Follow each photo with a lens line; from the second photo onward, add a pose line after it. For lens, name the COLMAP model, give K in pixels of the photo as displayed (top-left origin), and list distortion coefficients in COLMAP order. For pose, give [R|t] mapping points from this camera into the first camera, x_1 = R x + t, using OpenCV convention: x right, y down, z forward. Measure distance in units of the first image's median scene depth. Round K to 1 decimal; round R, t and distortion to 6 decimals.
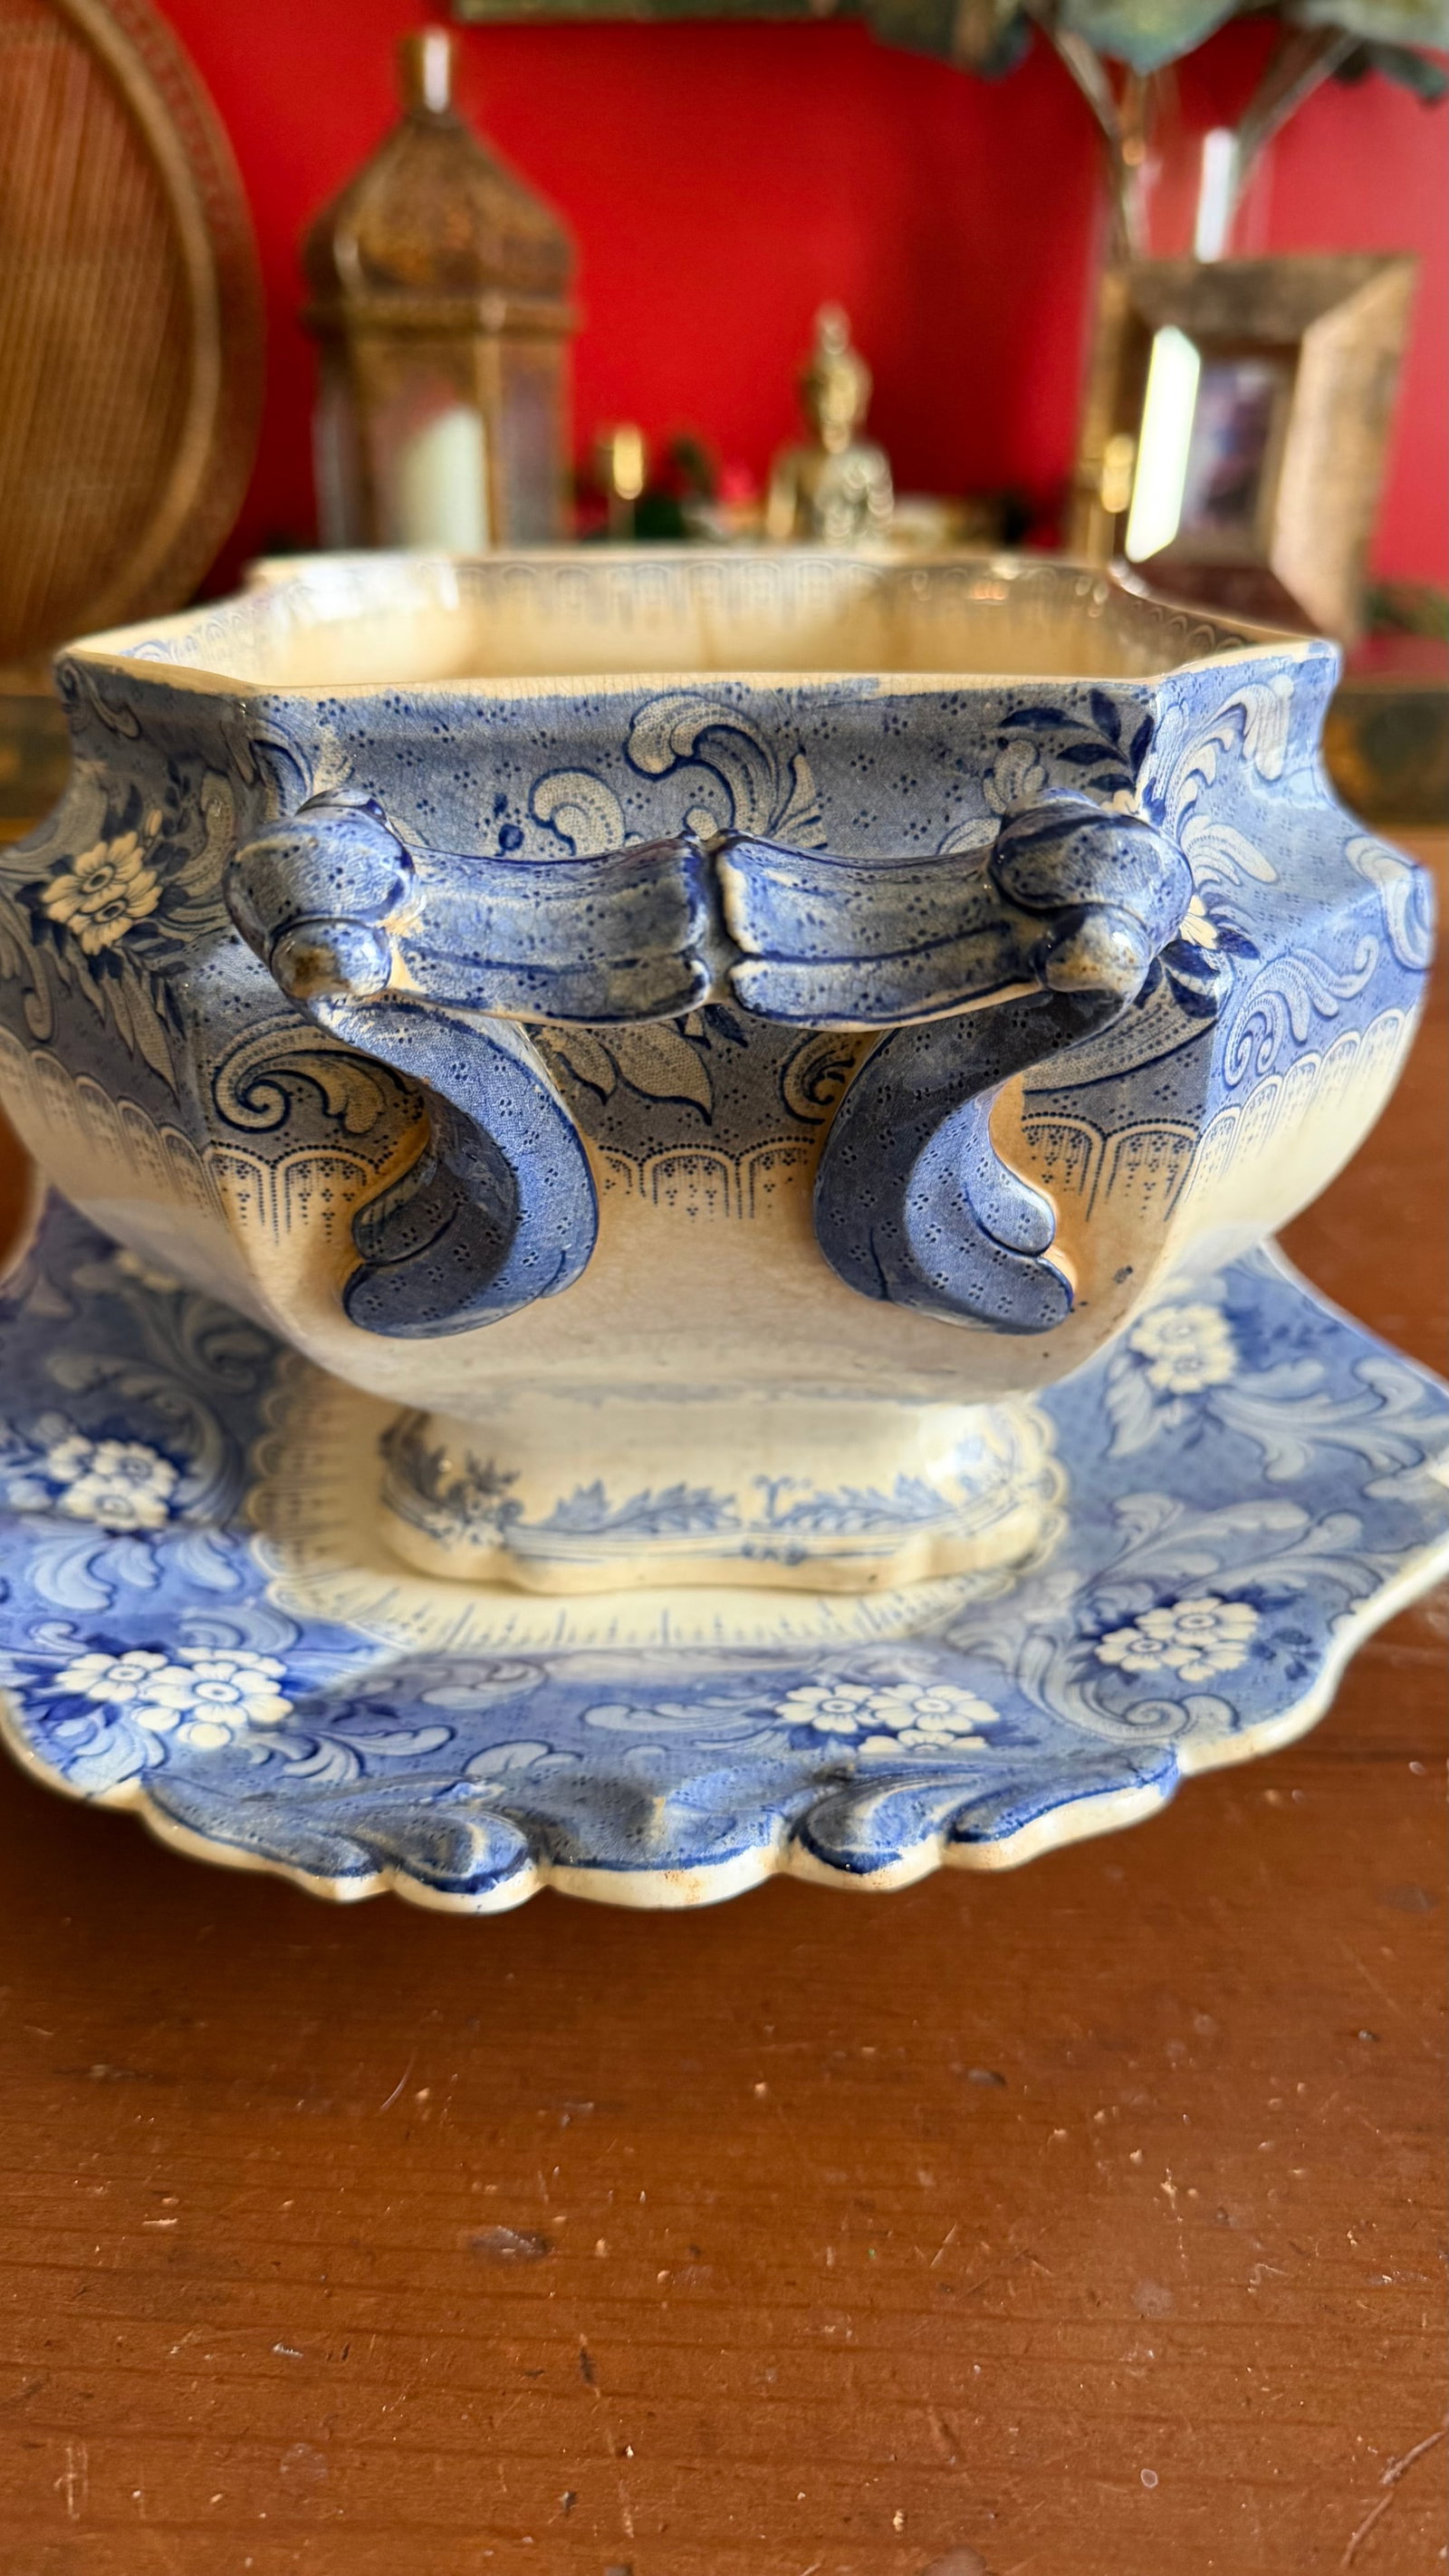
lens RADIAL K [[1900.5, 0, 724.7], [0, 1900.5, 1180.5], [0, 0, 1]] dist [0.037611, -0.072970]
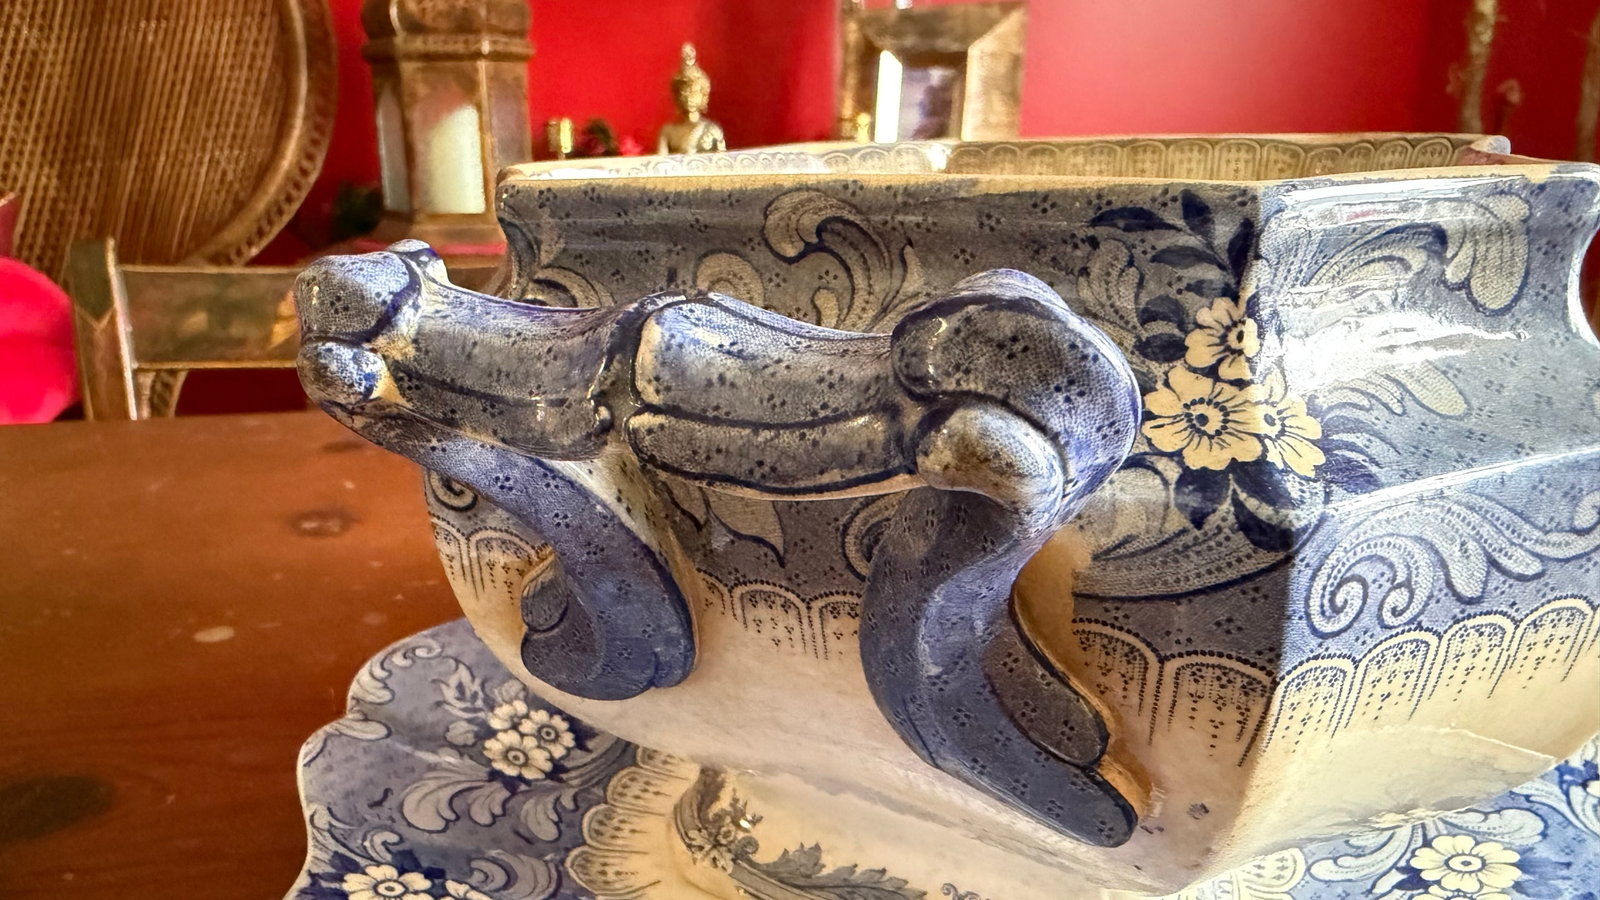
lens RADIAL K [[1091.8, 0, 799.8], [0, 1091.8, 400.2], [0, 0, 1]] dist [-0.000924, -0.001622]
pose [[0.851070, 0.106049, -0.514231, 0.319489], [-0.176239, 0.980268, -0.089523, -0.070201], [0.494590, 0.166817, 0.852967, 0.449934]]
